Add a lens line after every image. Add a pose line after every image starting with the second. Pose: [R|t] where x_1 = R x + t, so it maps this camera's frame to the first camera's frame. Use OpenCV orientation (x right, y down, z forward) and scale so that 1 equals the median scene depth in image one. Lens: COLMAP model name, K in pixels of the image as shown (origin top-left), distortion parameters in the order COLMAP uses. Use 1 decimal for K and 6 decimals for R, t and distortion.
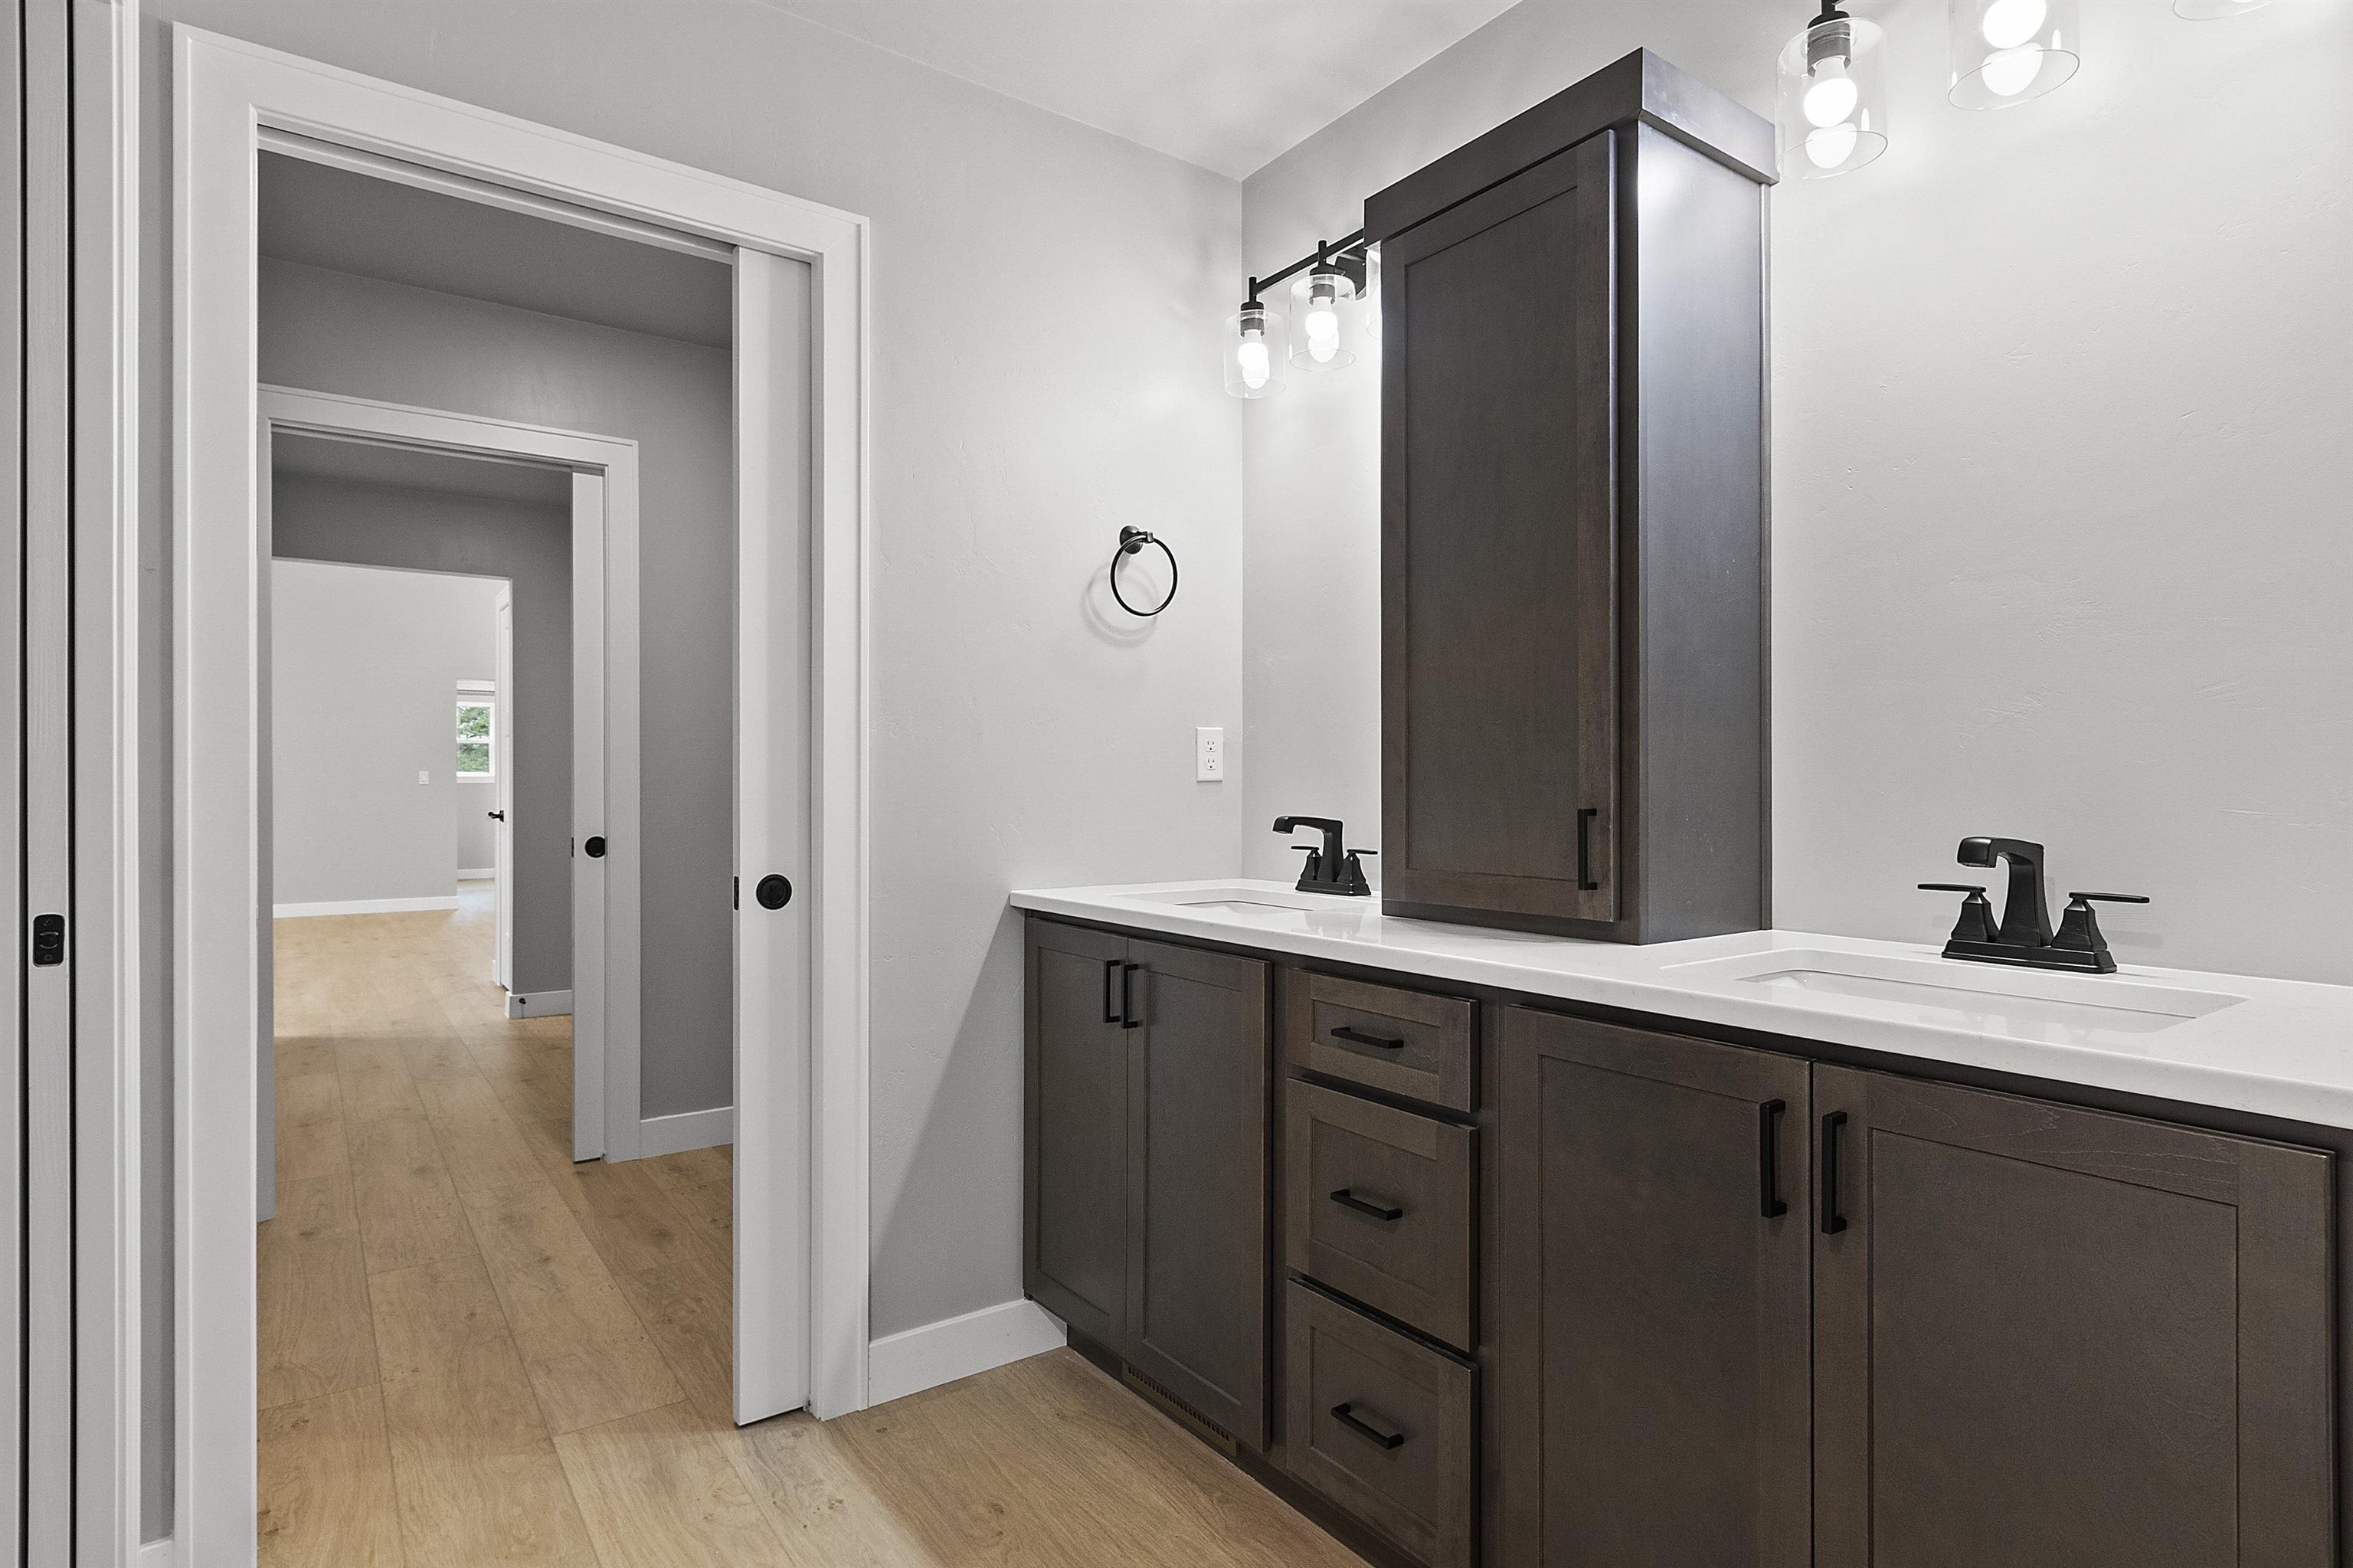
lens RADIAL K [[1227.0, 0, 1176.5], [0, 1227.0, 784.0], [0, 0, 1]] dist [0.002340, -0.000213]
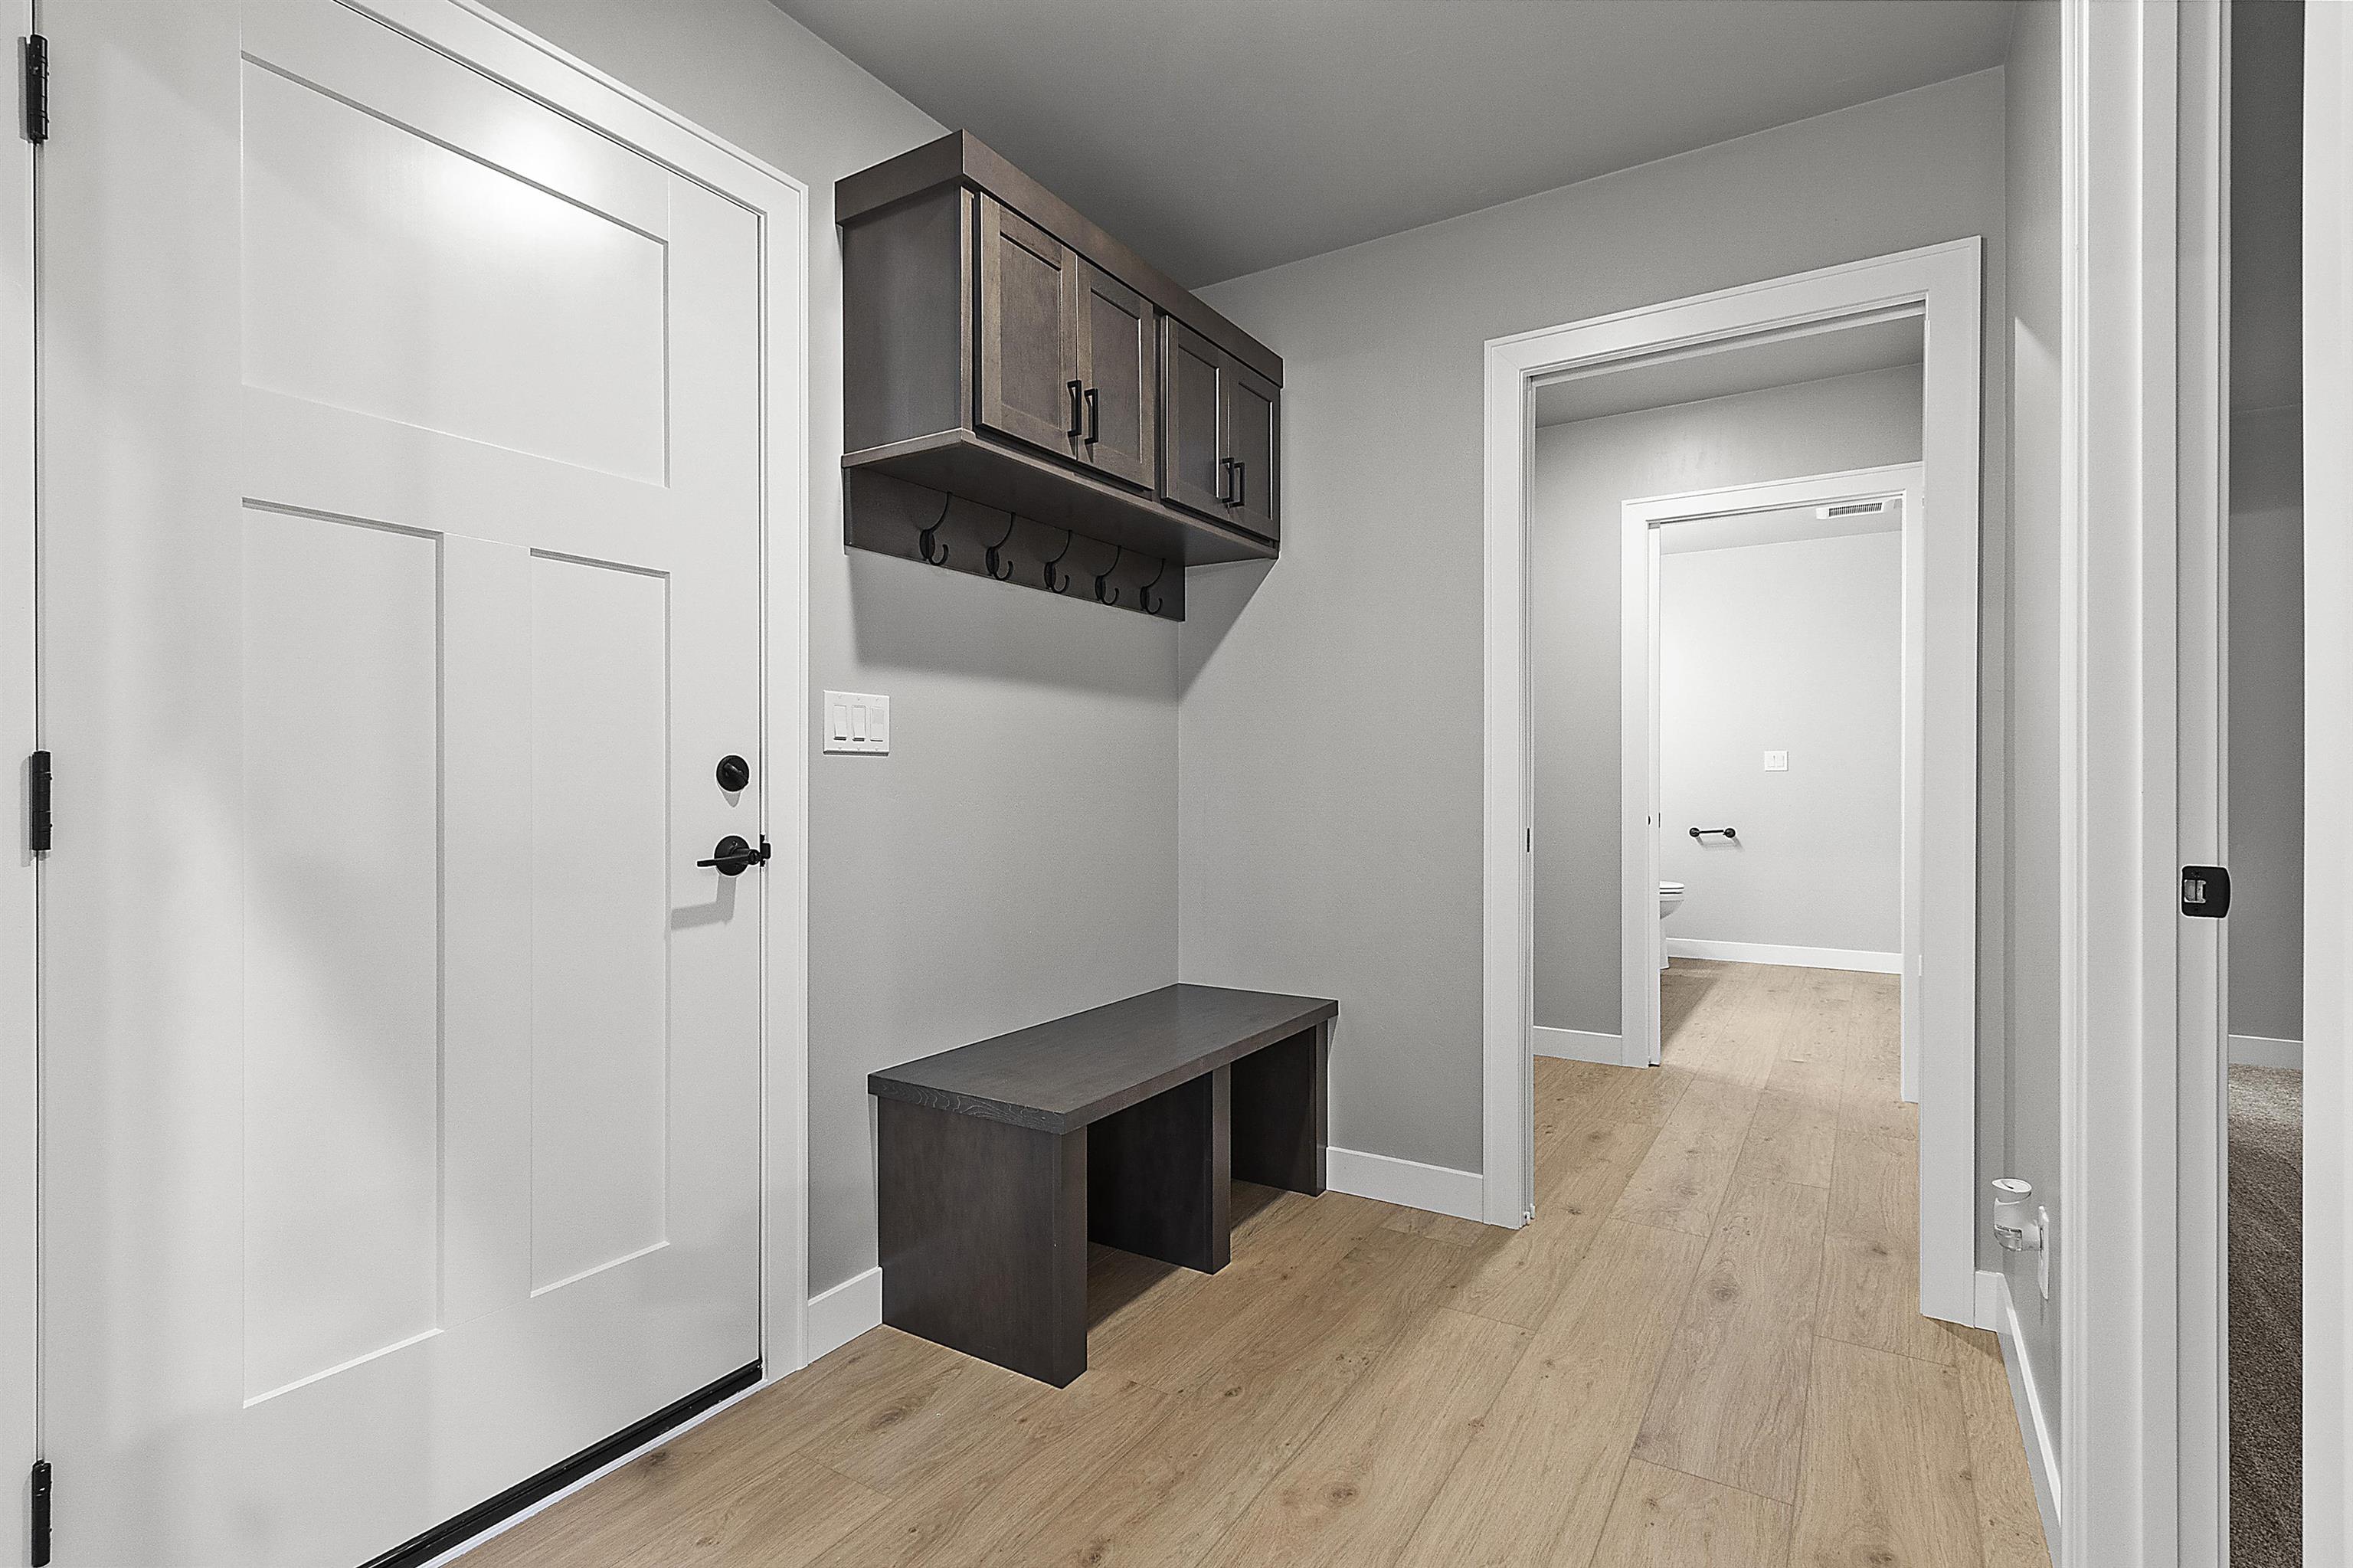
lens RADIAL K [[1079.8, 0, 1177.4], [0, 1079.8, 773.2], [0, 0, 1]] dist [0.001170, 0.000148]
pose [[-0.366730, -0.005624, 0.930311, -1.293437], [-0.014266, 0.999898, 0.000421, 0.012869], [-0.930218, -0.013118, -0.366773, 1.828977]]
